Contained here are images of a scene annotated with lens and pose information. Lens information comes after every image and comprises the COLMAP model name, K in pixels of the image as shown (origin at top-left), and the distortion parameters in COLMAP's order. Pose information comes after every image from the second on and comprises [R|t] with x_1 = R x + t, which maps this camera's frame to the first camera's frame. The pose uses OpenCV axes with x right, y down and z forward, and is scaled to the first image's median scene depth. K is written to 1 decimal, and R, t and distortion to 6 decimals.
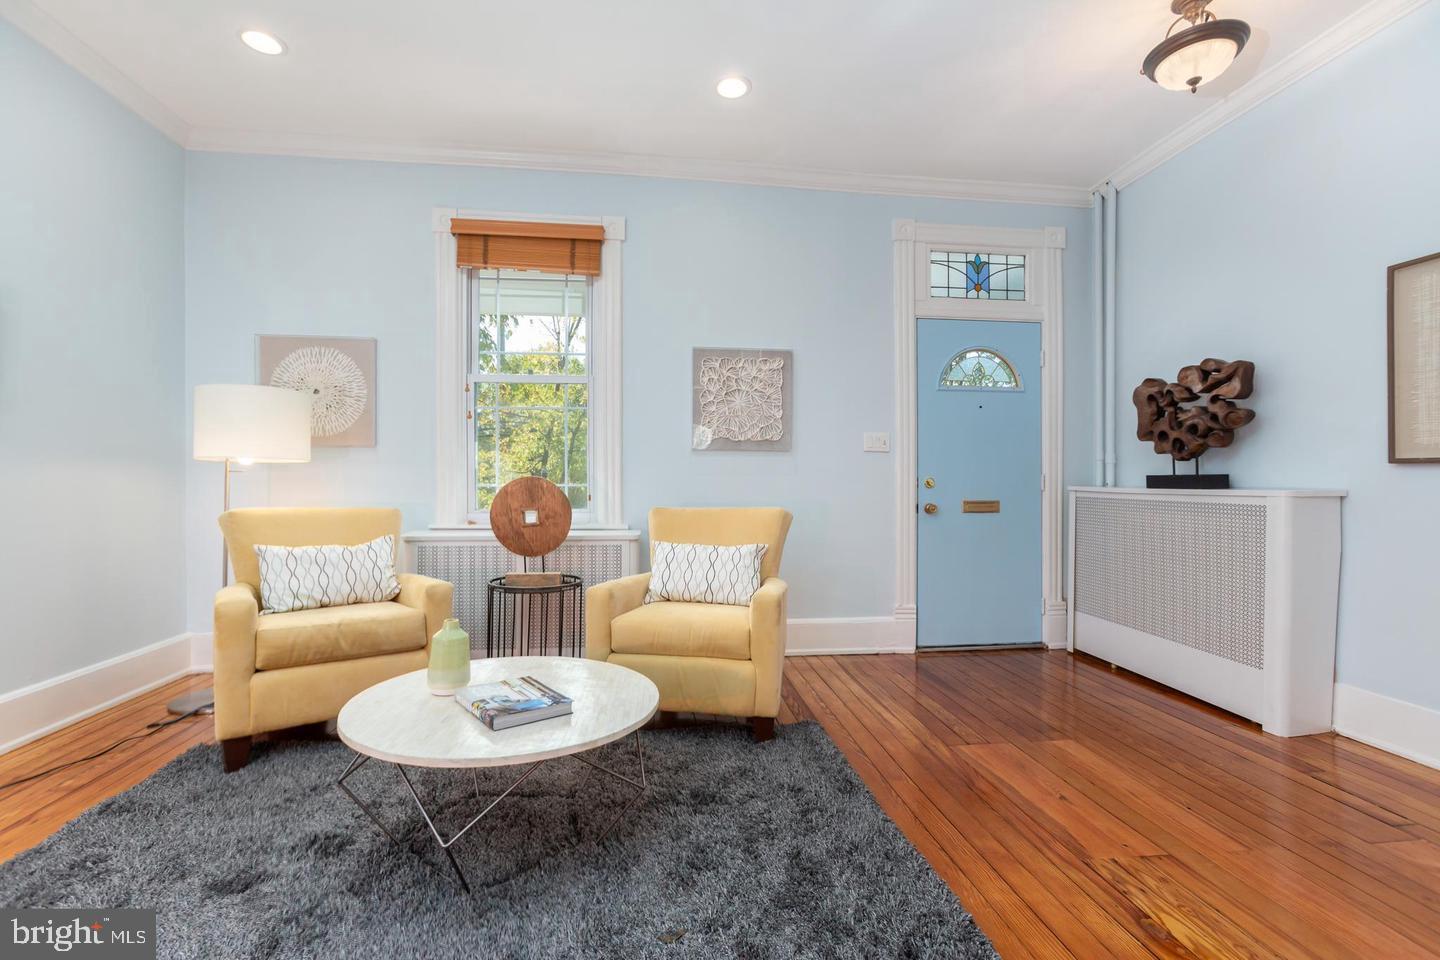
lens RADIAL K [[642.9, 0, 716.9], [0, 642.9, 475.7], [0, 0, 1]] dist [0.001904, 0.001025]
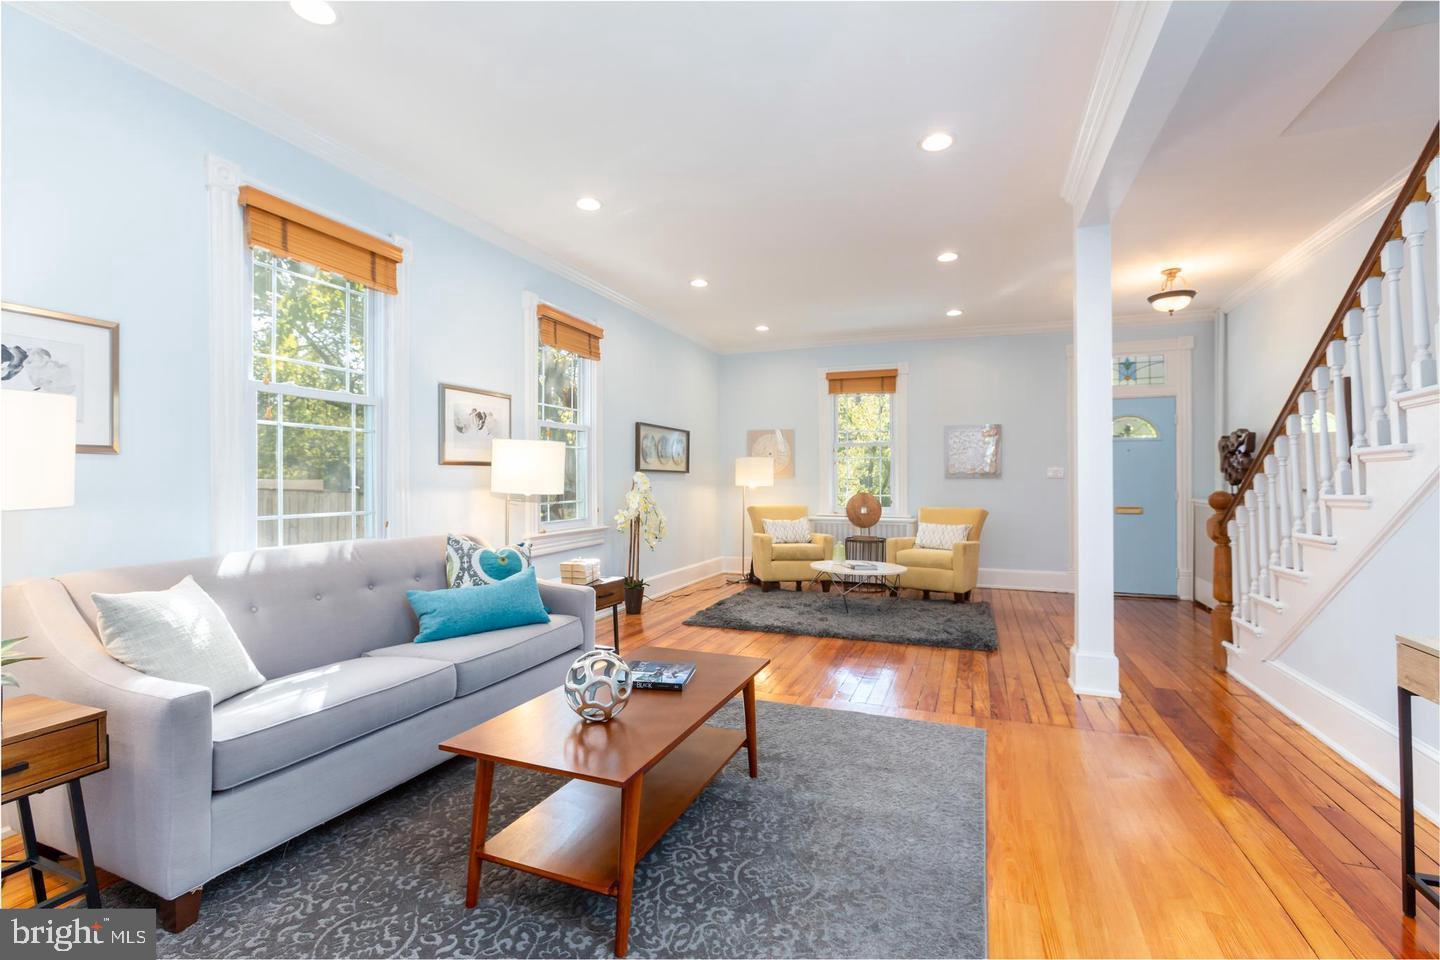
lens RADIAL K [[642.9, 0, 716.9], [0, 642.9, 475.7], [0, 0, 1]] dist [0.001904, 0.001025]
pose [[0.878871, -0.006145, -0.477020, 0.326179], [0.006765, 0.999977, -0.000419, -0.058592], [0.477011, -0.002859, 0.878892, -1.191829]]
